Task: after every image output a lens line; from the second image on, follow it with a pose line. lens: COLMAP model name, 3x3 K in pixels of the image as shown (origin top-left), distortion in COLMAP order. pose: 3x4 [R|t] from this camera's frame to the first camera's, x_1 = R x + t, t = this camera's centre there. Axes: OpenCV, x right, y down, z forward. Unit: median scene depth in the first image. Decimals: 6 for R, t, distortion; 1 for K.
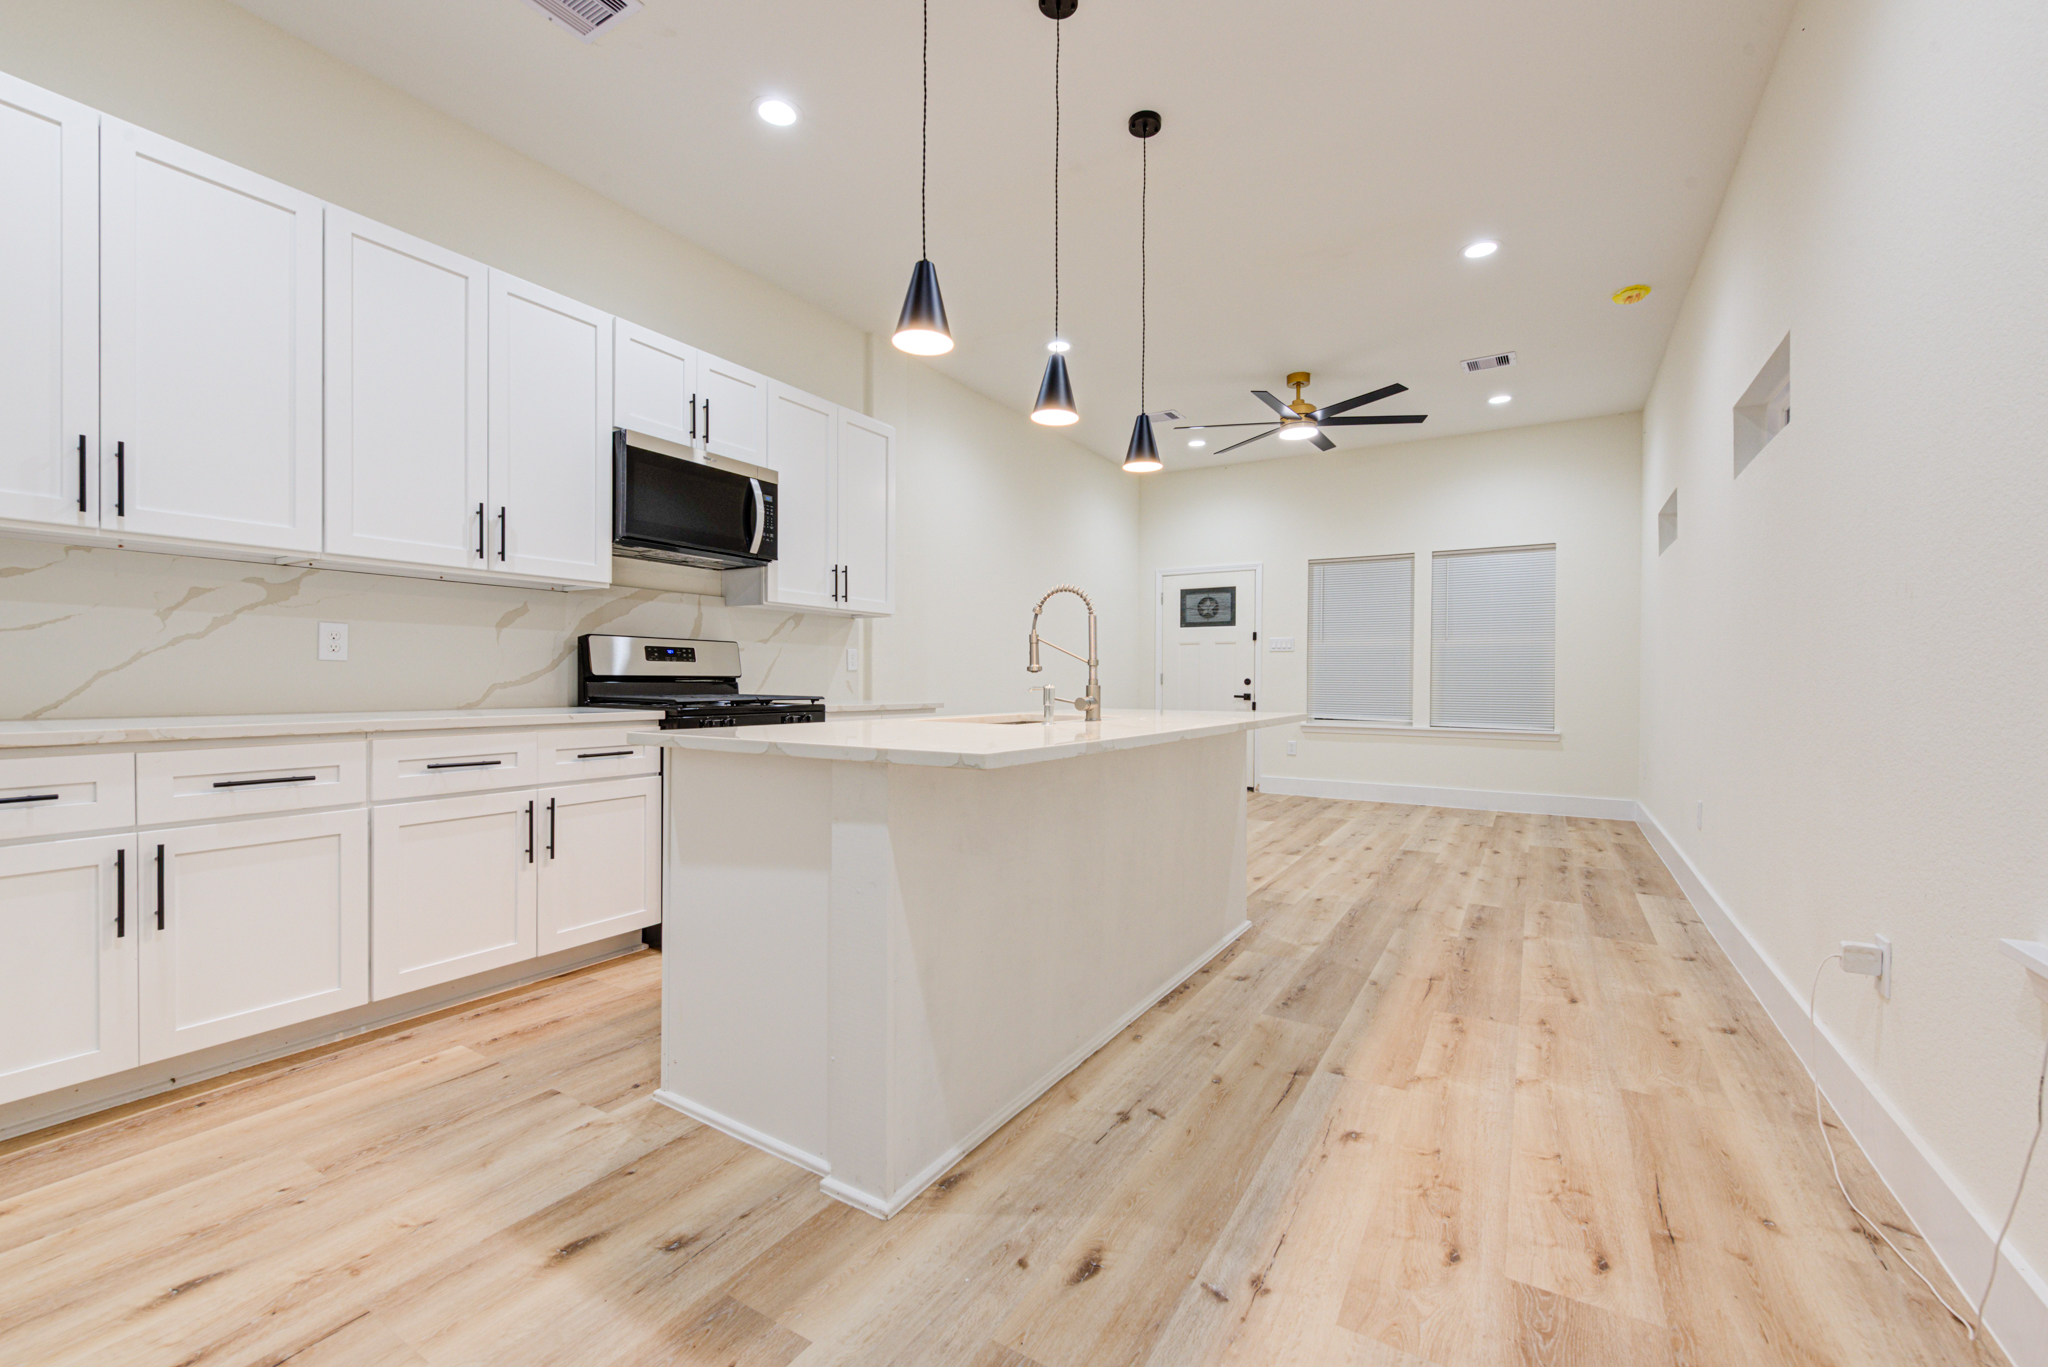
lens RADIAL K [[857.4, 0, 1024.0], [0, 857.4, 683.5], [0, 0, 1]] dist [-0.000732, -0.000833]
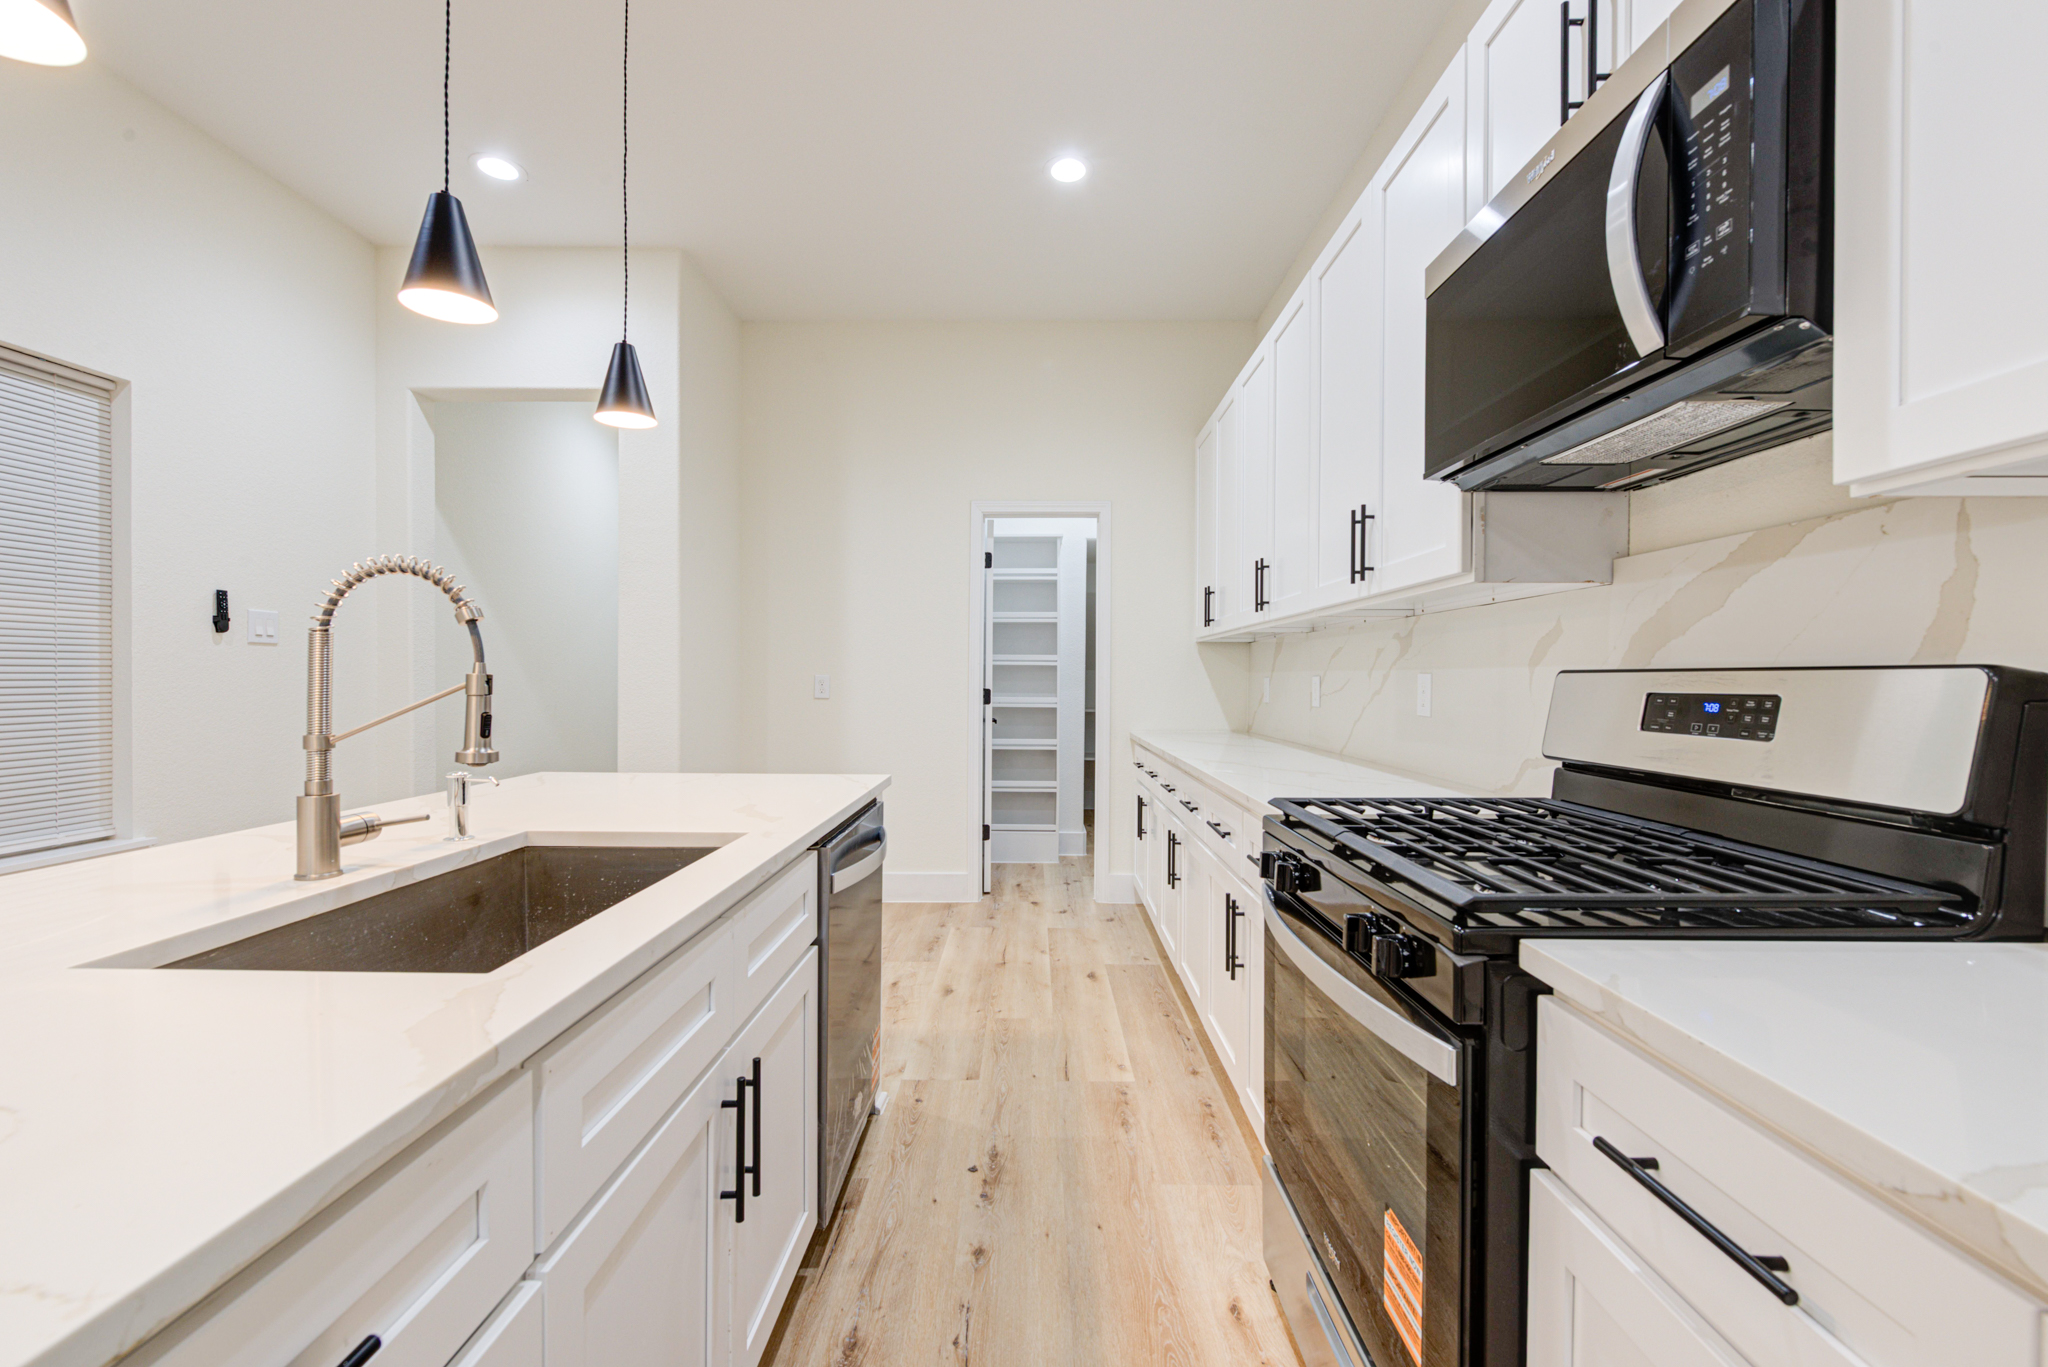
lens RADIAL K [[857.4, 0, 1024.0], [0, 857.4, 683.5], [0, 0, 1]] dist [-0.000732, -0.000833]
pose [[-0.866999, 0.001612, -0.498306, -0.009996], [-0.001532, 0.999981, 0.005902, -0.074700], [0.498307, 0.005880, -0.866981, 1.796076]]
